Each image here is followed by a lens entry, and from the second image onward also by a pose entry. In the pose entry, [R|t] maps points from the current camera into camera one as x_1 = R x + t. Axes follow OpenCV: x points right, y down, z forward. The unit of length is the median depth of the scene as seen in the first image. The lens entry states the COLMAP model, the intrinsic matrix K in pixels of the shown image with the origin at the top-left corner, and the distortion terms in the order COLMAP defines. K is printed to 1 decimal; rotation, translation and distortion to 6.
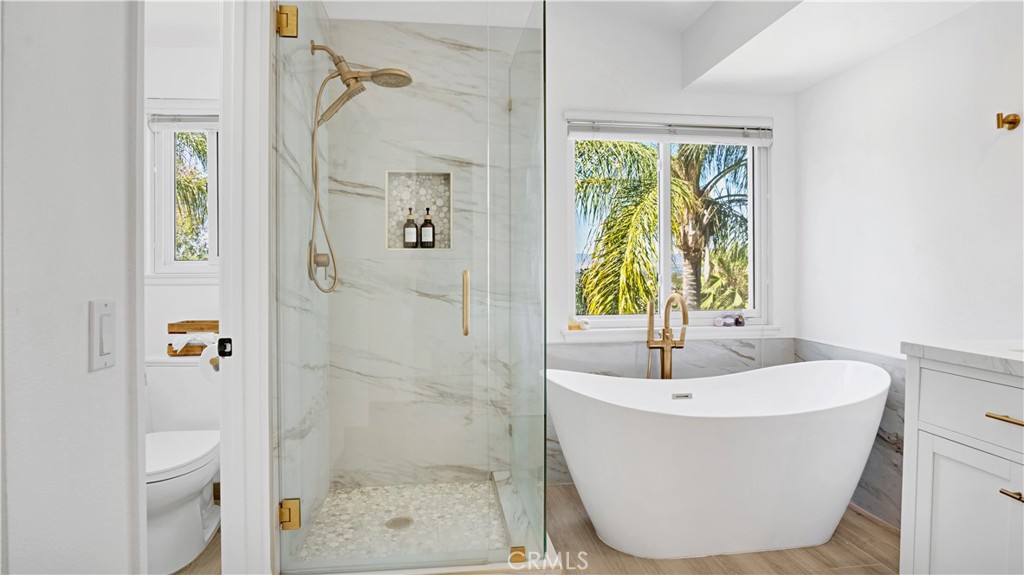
lens RADIAL K [[568.4, 0, 512.0], [0, 568.4, 287.5], [0, 0, 1]] dist [-0.026255, 0.000349]
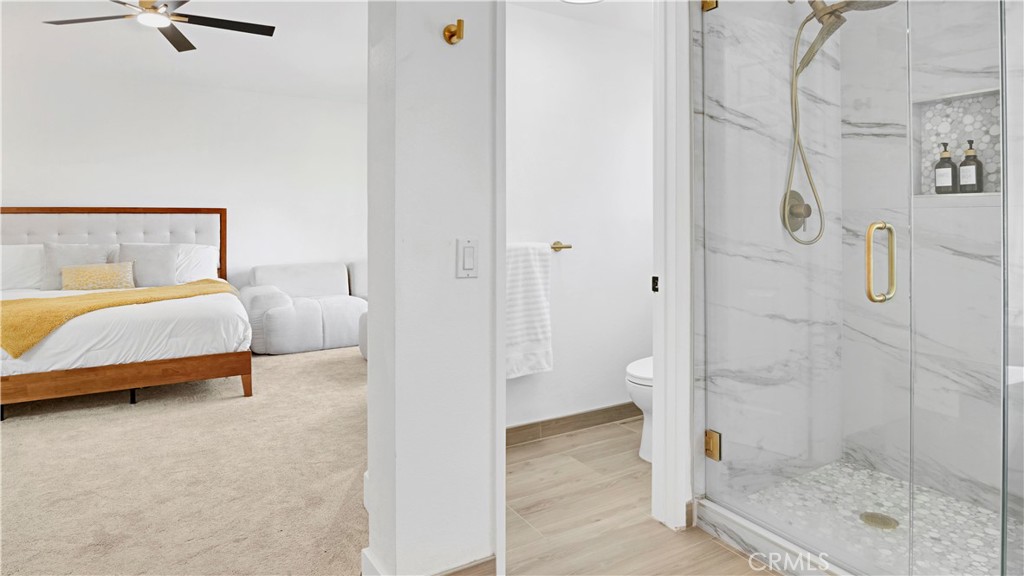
lens RADIAL K [[579.5, 0, 514.0], [0, 579.5, 235.8], [0, 0, 1]] dist [-0.027291, 0.000715]
pose [[0.386134, 0.025218, -0.922098, 0.317206], [-0.028776, 0.999469, 0.015284, -0.005621], [0.921994, 0.020632, 0.386655, 0.137503]]
